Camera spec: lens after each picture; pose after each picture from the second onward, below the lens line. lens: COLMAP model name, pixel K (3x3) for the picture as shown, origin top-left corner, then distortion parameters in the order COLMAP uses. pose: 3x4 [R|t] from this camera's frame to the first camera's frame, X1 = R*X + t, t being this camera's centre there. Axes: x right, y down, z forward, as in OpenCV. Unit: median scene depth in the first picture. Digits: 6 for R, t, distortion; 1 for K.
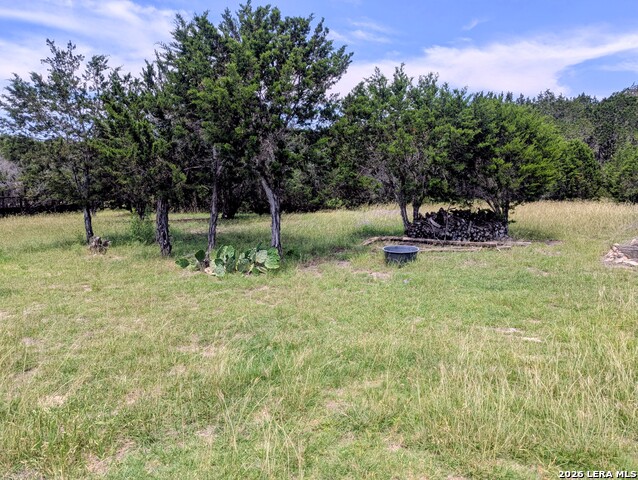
lens RADIAL K [[418.3, 0, 319.0], [0, 418.3, 240.0], [0, 0, 1]] dist [0.000045, -0.000188]
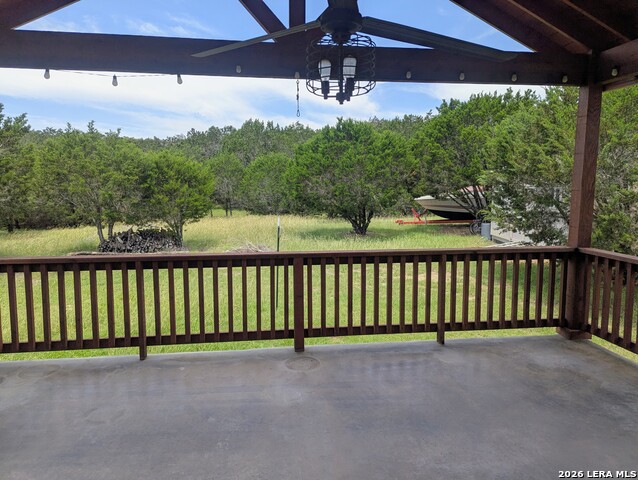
lens RADIAL K [[447.9, 0, 319.1], [0, 447.9, 233.1], [0, 0, 1]] dist [0.061318, -0.069259]
pose [[0.941818, -0.028223, 0.334938, 0.373343], [0.038194, 0.999001, -0.023219, -0.003737], [-0.333948, 0.034661, 0.941954, -0.568541]]
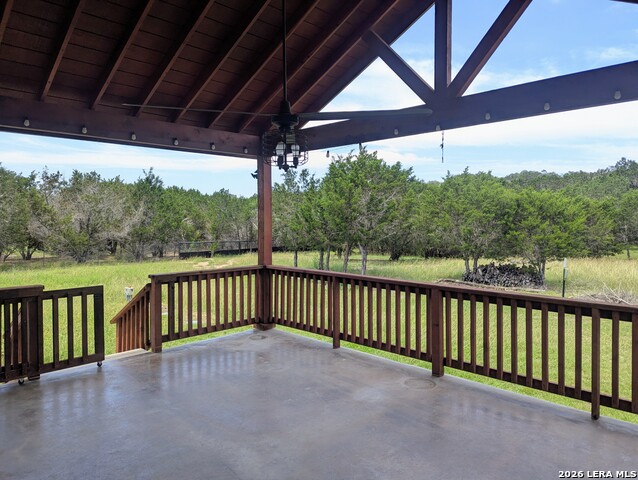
lens RADIAL K [[447.9, 0, 319.1], [0, 447.9, 233.1], [0, 0, 1]] dist [0.061318, -0.069259]
pose [[0.840519, 0.022115, -0.541330, 0.621209], [-0.079200, 0.993448, -0.082389, -0.000813], [0.535961, 0.112123, 0.836764, -0.619673]]
